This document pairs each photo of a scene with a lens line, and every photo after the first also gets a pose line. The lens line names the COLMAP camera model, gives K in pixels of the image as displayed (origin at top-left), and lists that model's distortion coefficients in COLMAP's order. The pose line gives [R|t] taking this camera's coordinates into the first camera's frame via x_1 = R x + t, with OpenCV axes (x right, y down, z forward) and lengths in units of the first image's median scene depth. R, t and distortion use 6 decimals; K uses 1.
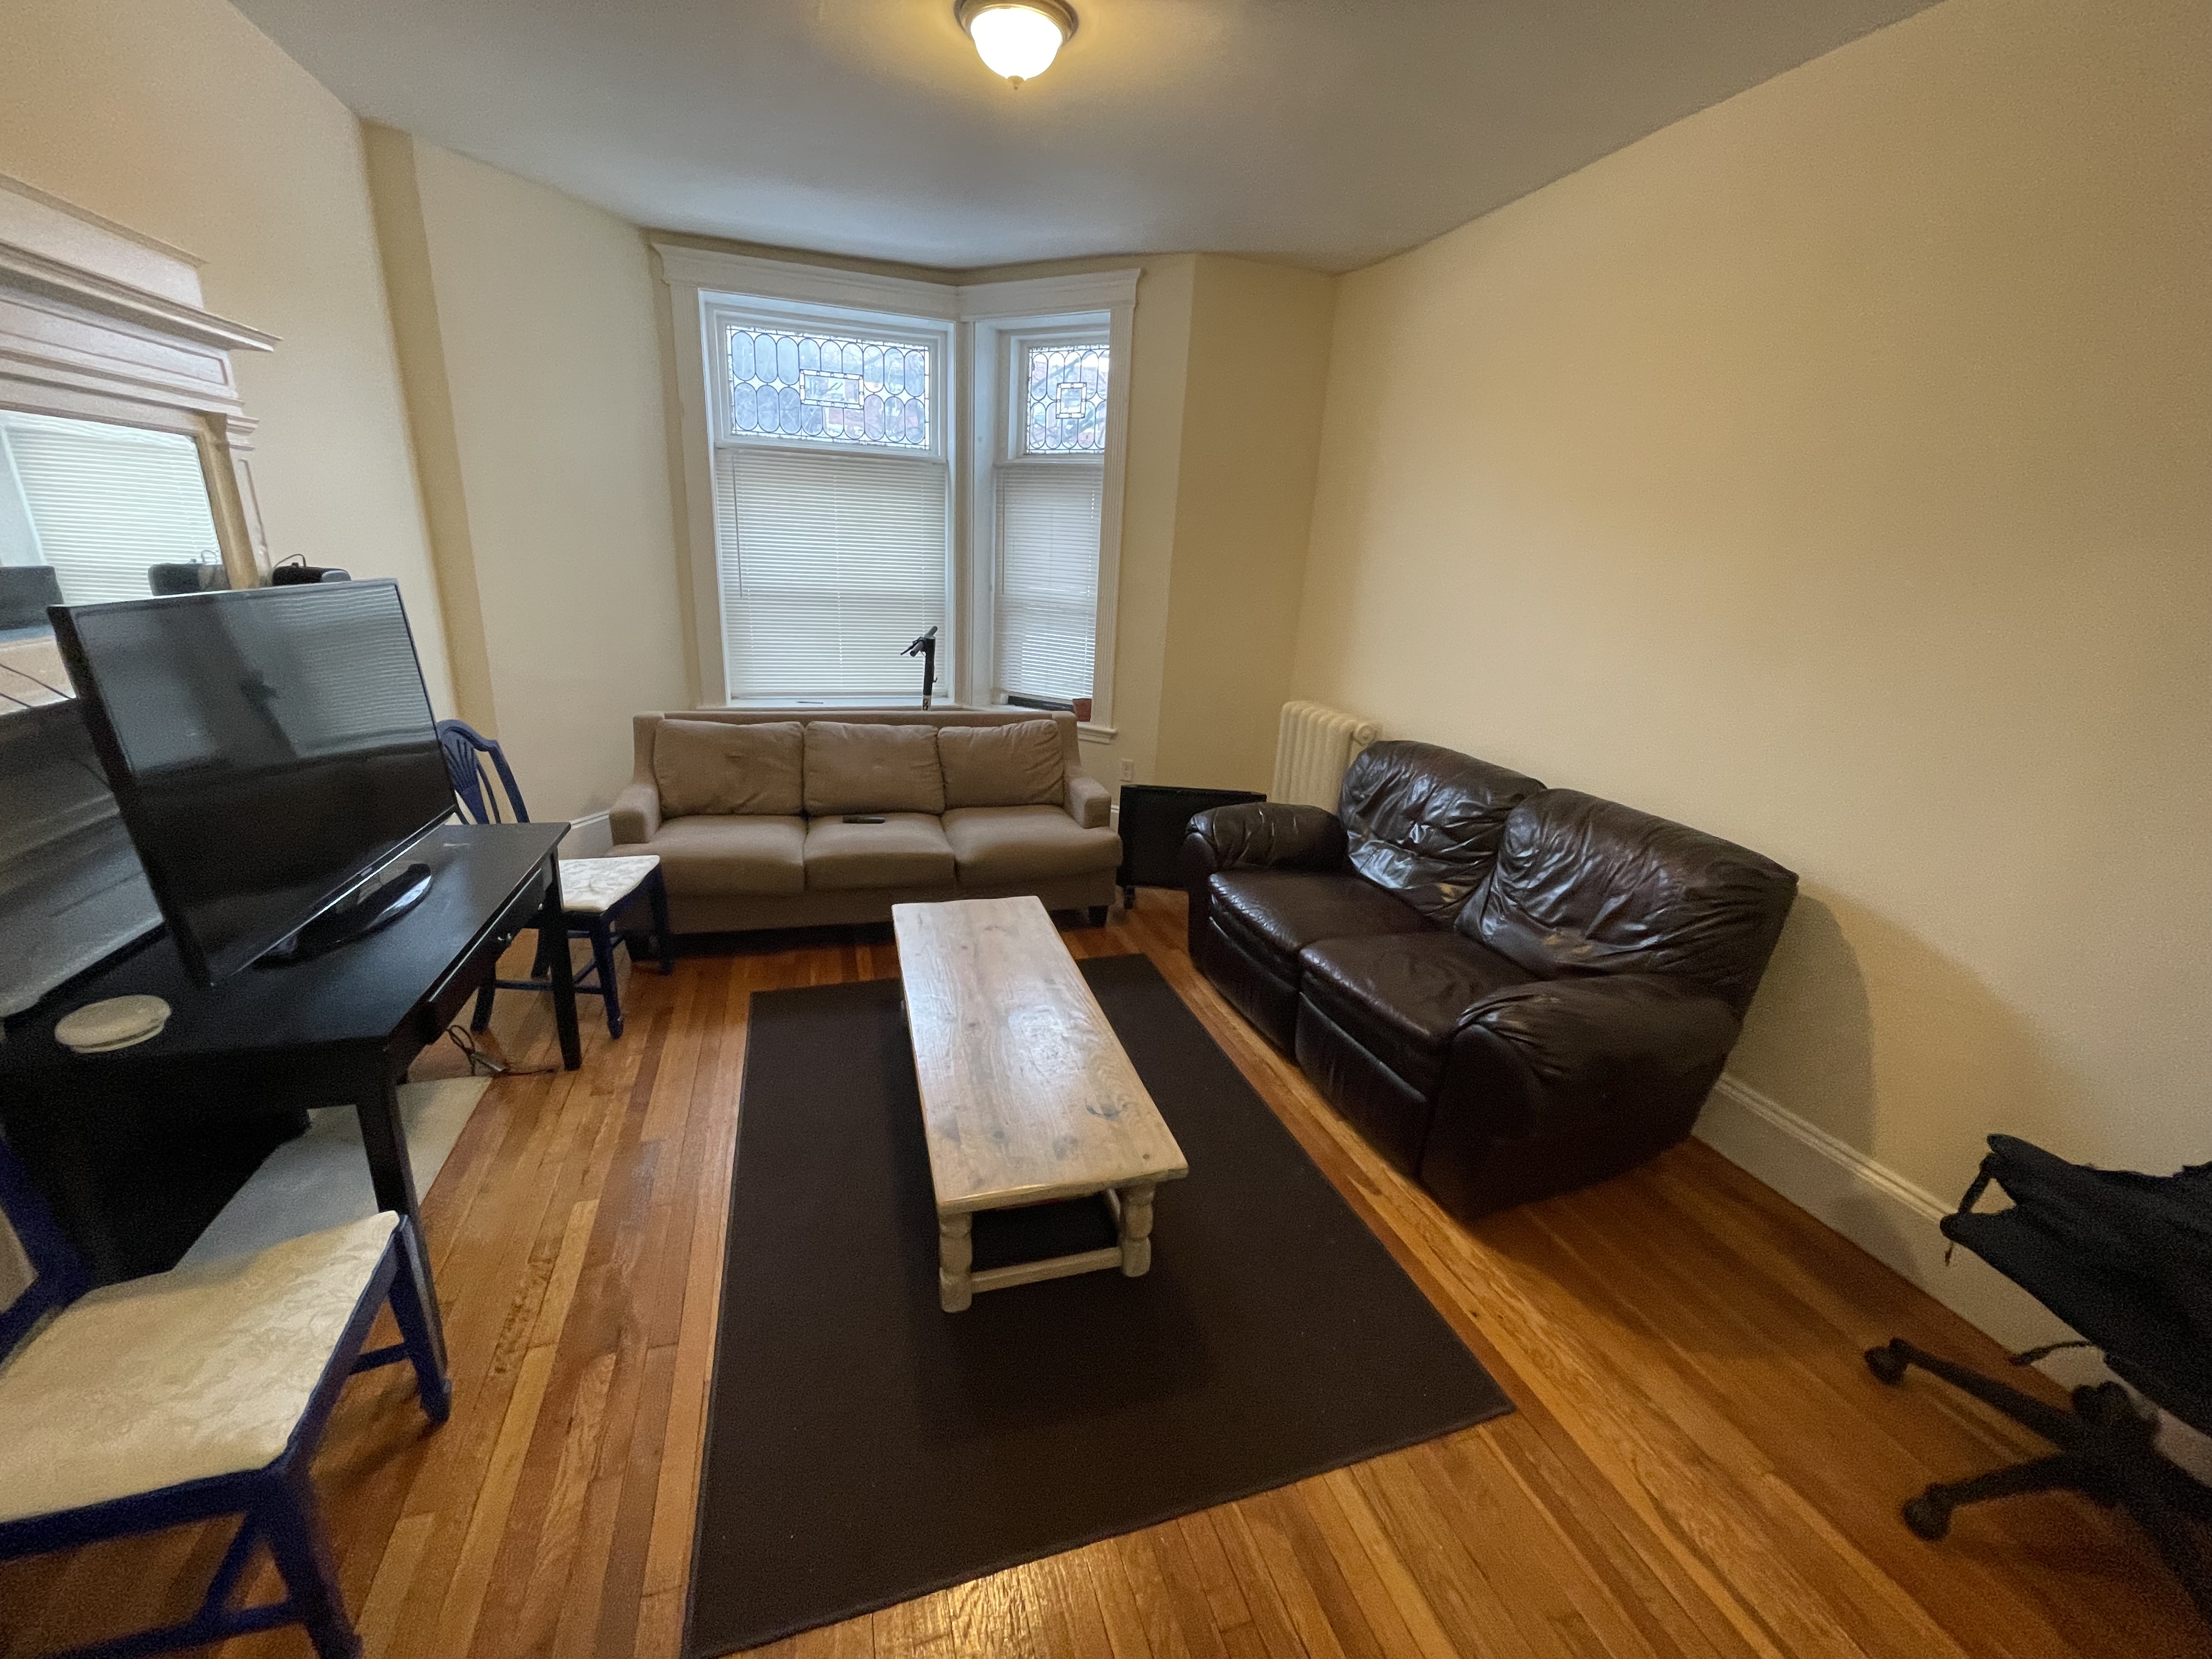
lens RADIAL K [[894.0, 0, 1099.9], [0, 894.0, 818.8], [0, 0, 1]] dist [-0.003515, -0.000528]
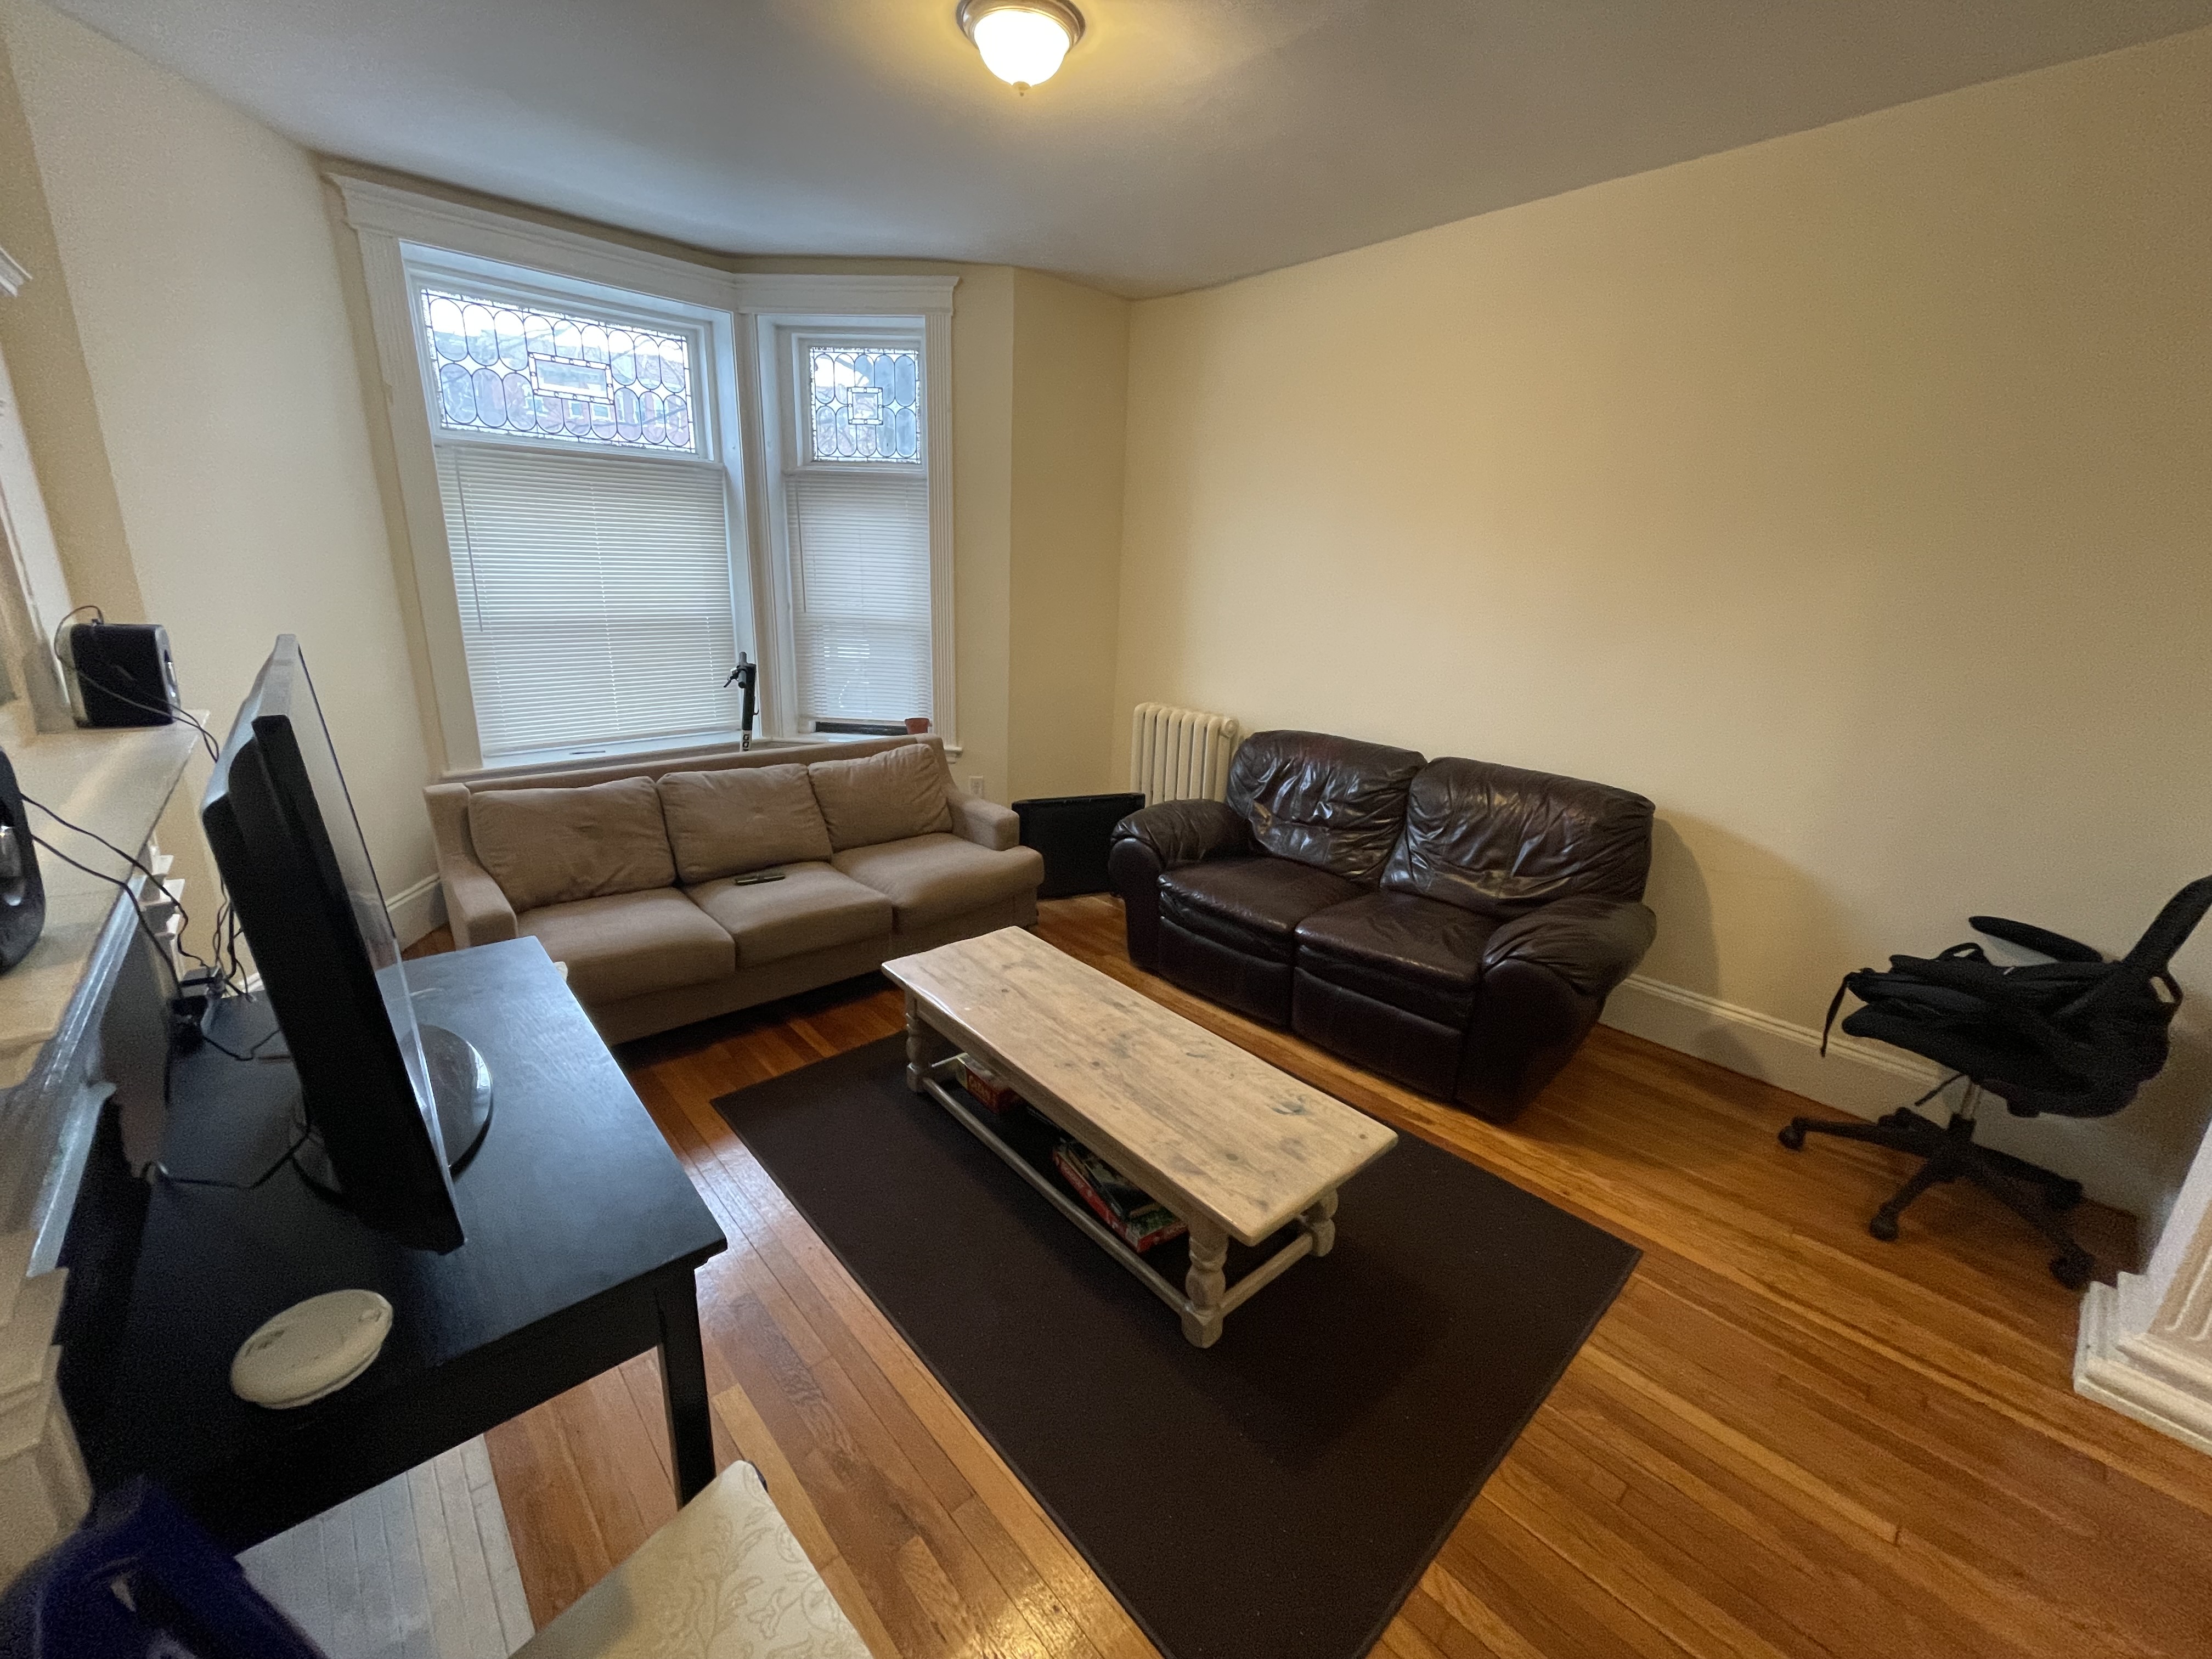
lens RADIAL K [[885.6, 0, 1115.7], [0, 885.6, 819.2], [0, 0, 1]] dist [-0.001168, 0.000087]
pose [[0.907947, -0.134048, 0.397069, -0.291666], [0.133865, 0.990595, 0.028319, -0.035194], [-0.397130, 0.027441, 0.917352, 0.063381]]
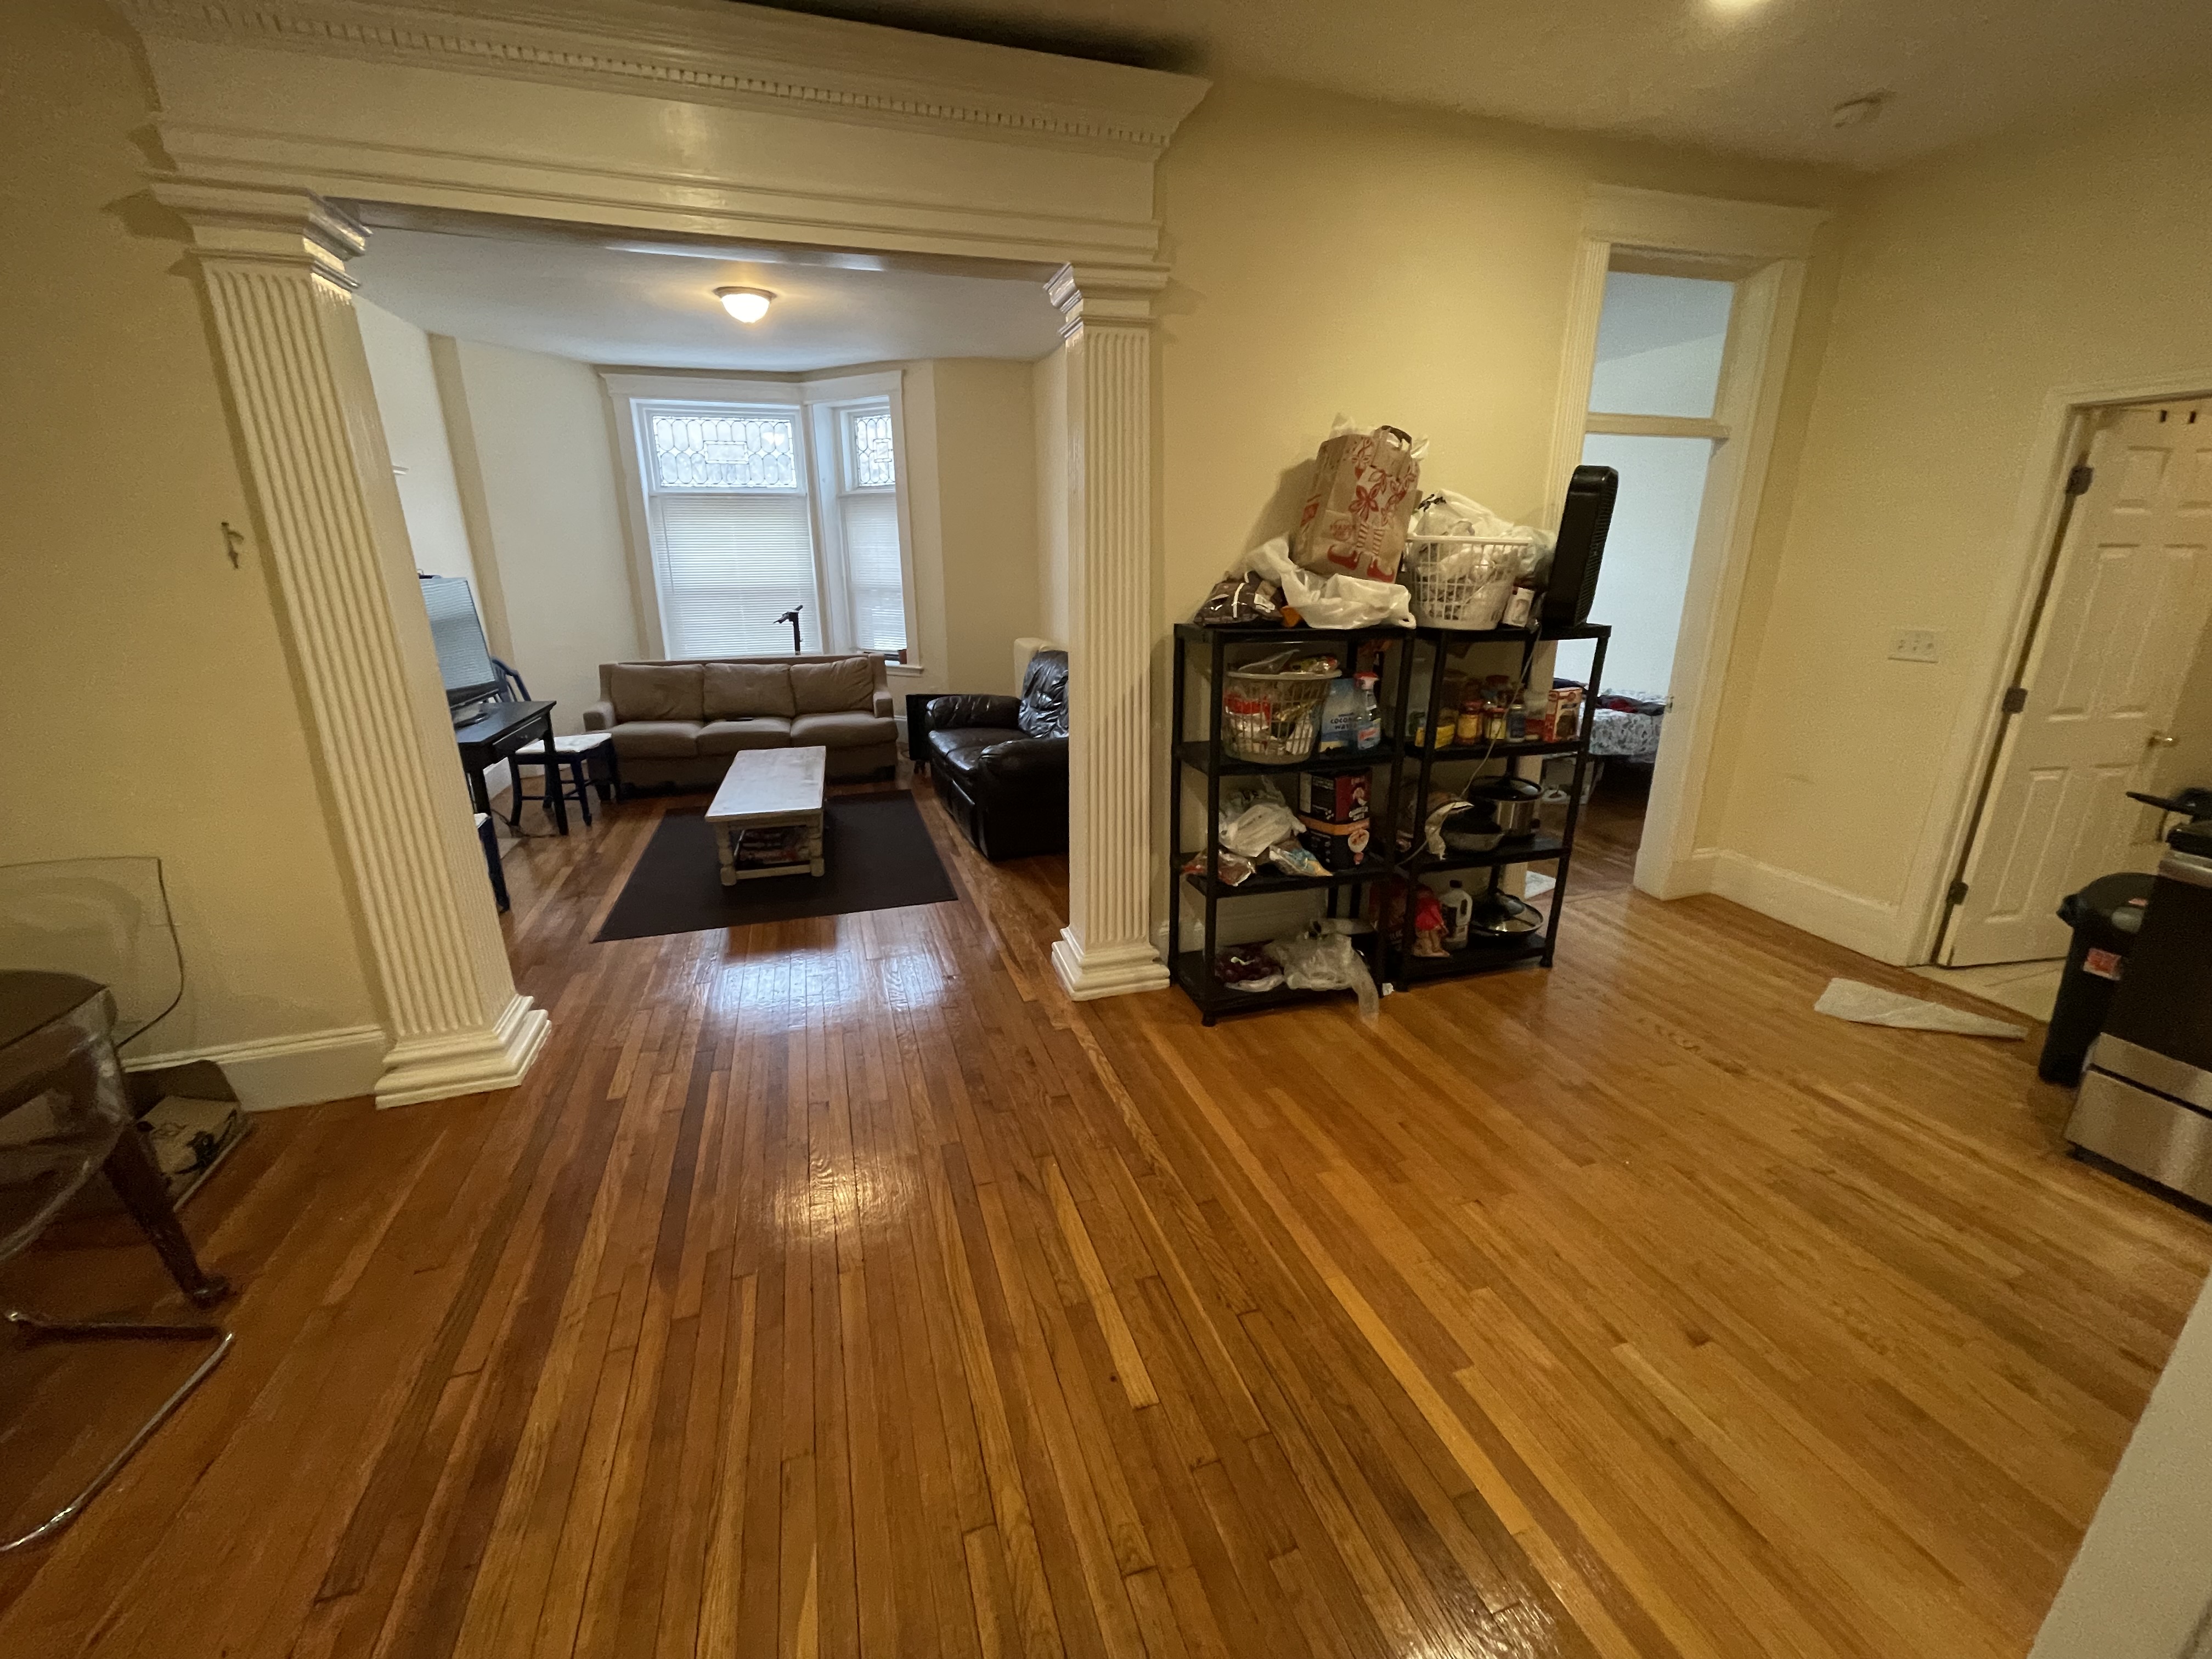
lens RADIAL K [[870.6, 0, 1069.0], [0, 870.6, 815.4], [0, 0, 1]] dist [-0.000748, -0.000054]
pose [[0.998312, -0.046495, -0.034818, 0.396062], [0.046255, 0.998900, -0.007671, 0.223266], [0.035137, 0.006047, 0.999364, -0.586397]]
